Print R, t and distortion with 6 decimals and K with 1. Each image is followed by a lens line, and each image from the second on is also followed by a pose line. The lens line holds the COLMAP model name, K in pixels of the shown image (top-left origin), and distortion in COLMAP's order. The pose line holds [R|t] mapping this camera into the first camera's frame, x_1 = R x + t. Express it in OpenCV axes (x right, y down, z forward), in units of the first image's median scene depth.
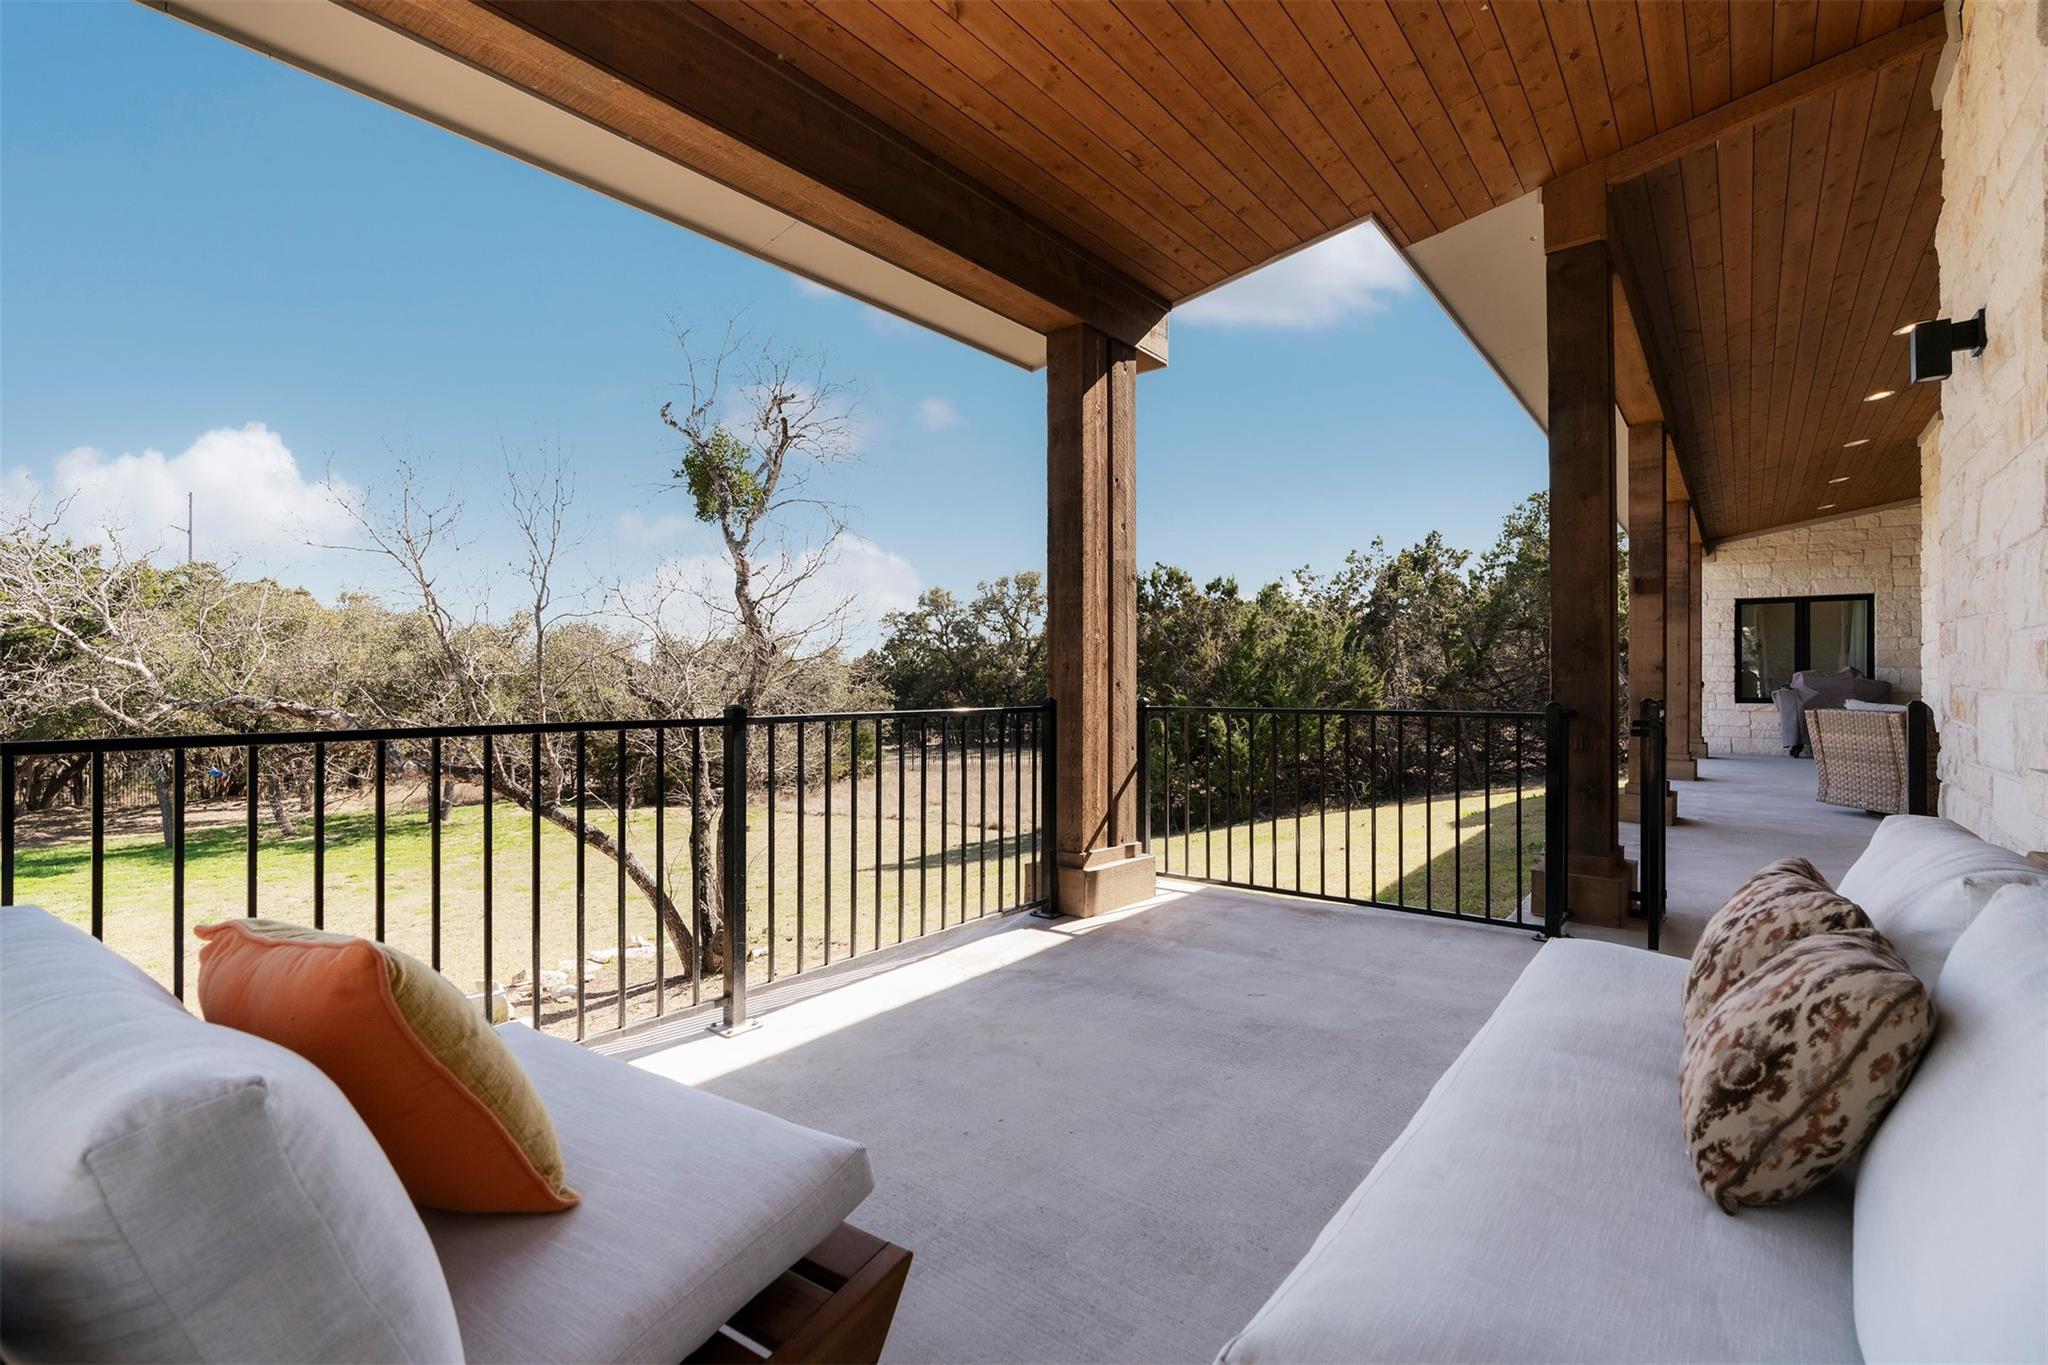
lens RADIAL K [[939.2, 0, 1012.6], [0, 939.2, 670.8], [0, 0, 1]] dist [0.001669, 0.000669]
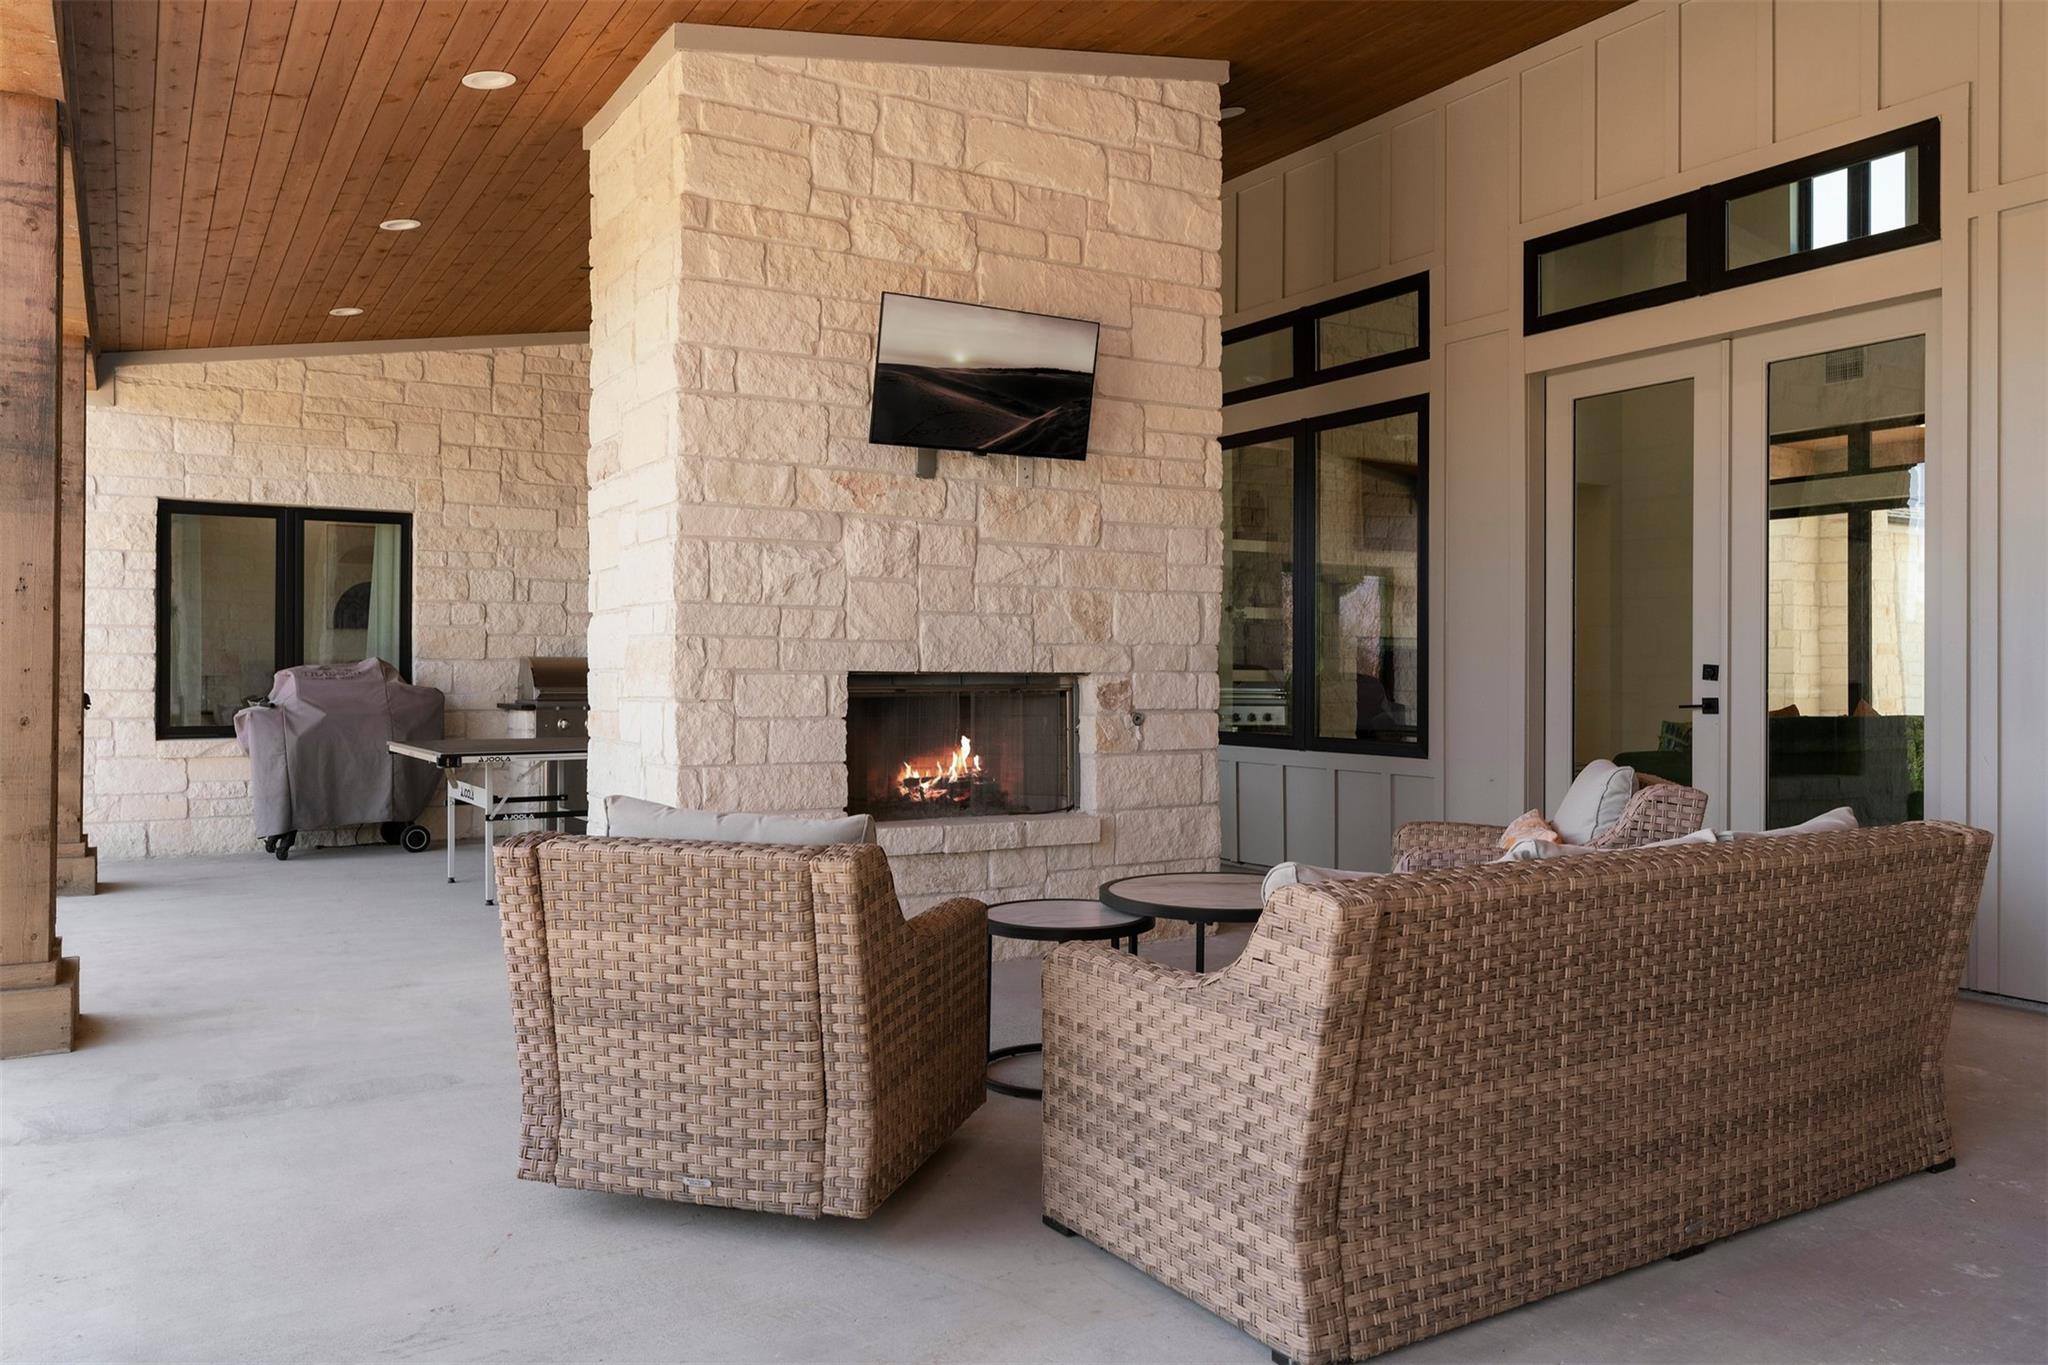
lens RADIAL K [[1456.9, 0, 1021.3], [0, 1456.9, 673.8], [0, 0, 1]] dist [-0.002023, 0.003570]
pose [[0.349057, -0.002324, 0.937099, 0.297860], [-0.012903, 0.999890, 0.007286, -0.006019], [-0.937013, -0.014635, 0.348989, 0.418759]]
